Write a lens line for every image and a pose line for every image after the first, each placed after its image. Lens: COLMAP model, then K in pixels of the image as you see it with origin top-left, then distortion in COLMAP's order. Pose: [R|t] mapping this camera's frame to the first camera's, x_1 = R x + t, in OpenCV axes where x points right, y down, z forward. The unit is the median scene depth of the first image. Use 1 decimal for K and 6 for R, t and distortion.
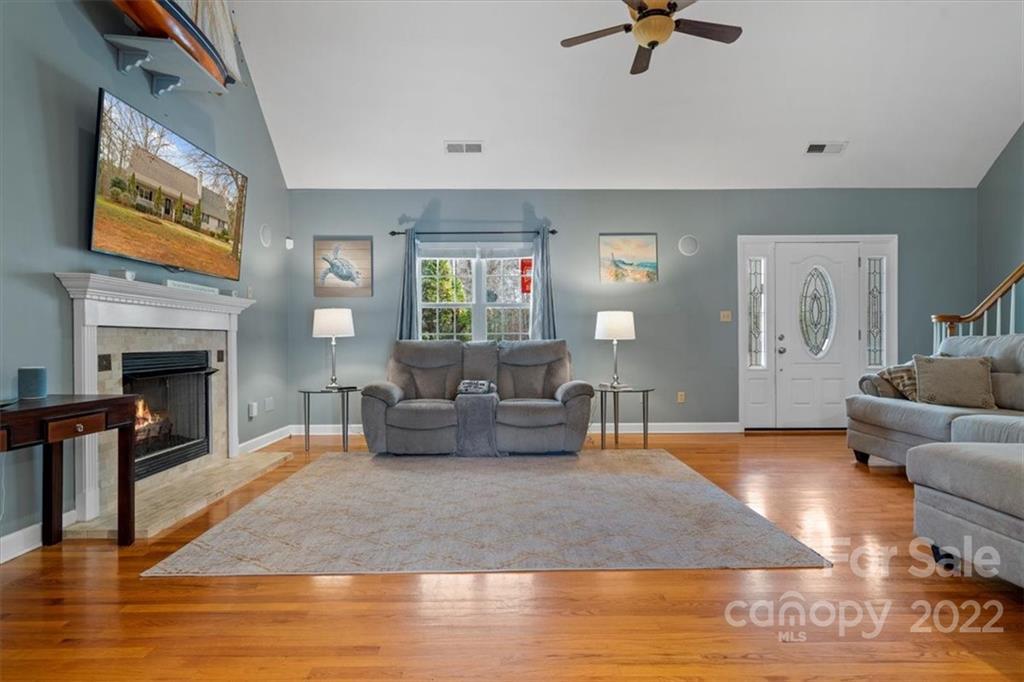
lens RADIAL K [[525.5, 0, 511.3], [0, 525.5, 344.8], [0, 0, 1]] dist [0.002778, -0.001141]
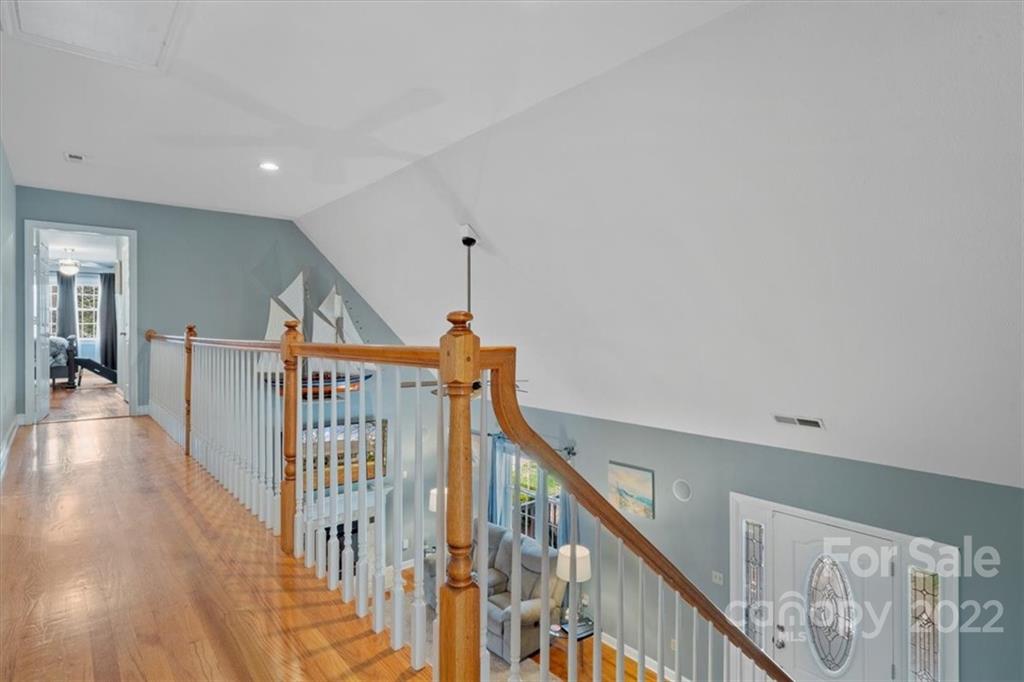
lens RADIAL K [[525.5, 0, 512.1], [0, 525.5, 337.0], [0, 0, 1]] dist [0.002778, -0.001141]
pose [[0.634292, 0.002010, -0.773091, 1.164494], [-0.004218, 0.999991, -0.000861, -0.615418], [0.773082, 0.003807, 0.634295, 0.199939]]
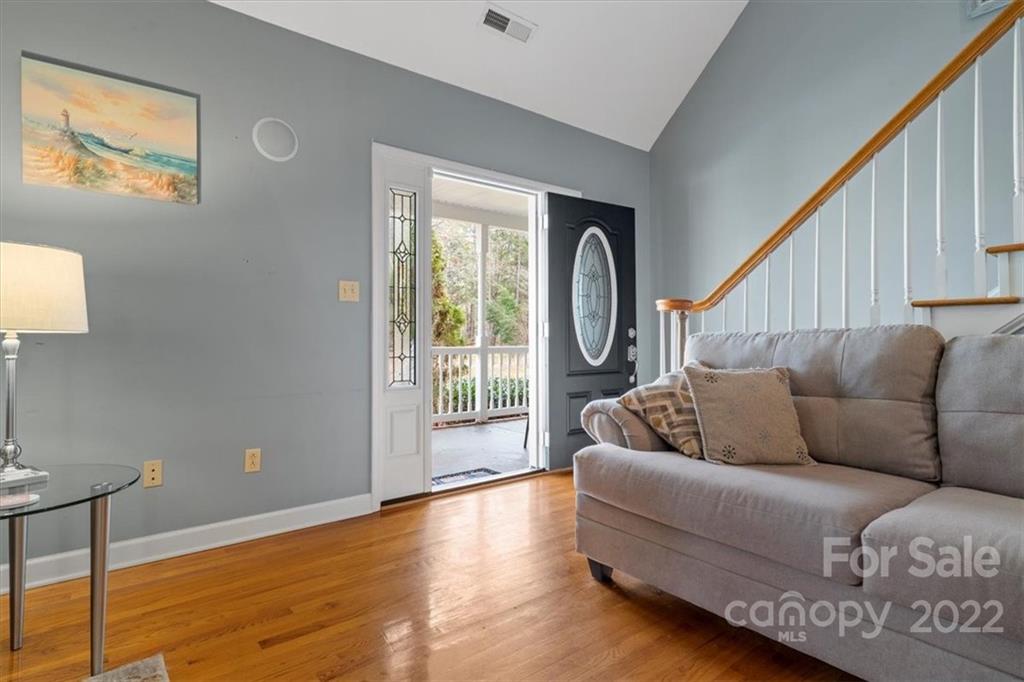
lens RADIAL K [[525.5, 0, 511.5], [0, 525.5, 323.6], [0, 0, 1]] dist [0.002778, -0.001141]
pose [[0.786703, 0.019887, 0.617012, 0.282518], [0.000891, 0.999443, -0.033349, -0.006036], [-0.617331, 0.026786, 0.786247, 0.650816]]
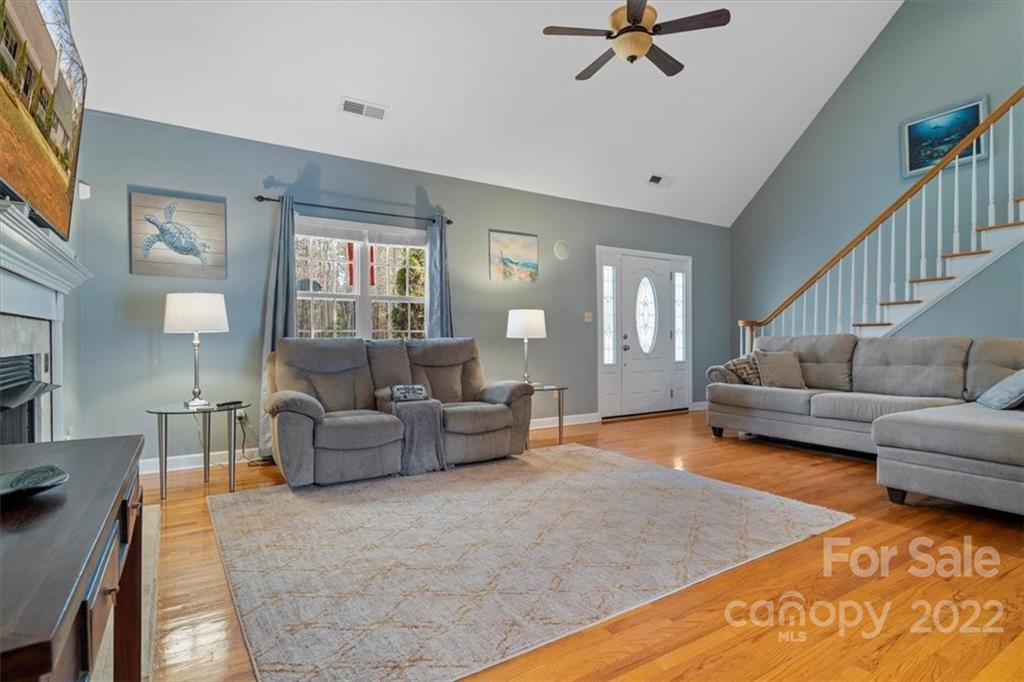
lens RADIAL K [[525.5, 0, 510.4], [0, 525.5, 341.4], [0, 0, 1]] dist [0.002778, -0.001141]
pose [[0.846092, 0.000218, 0.533036, -0.421428], [0.001507, 0.999995, -0.002802, -0.001046], [-0.533034, 0.003174, 0.846088, 0.202479]]
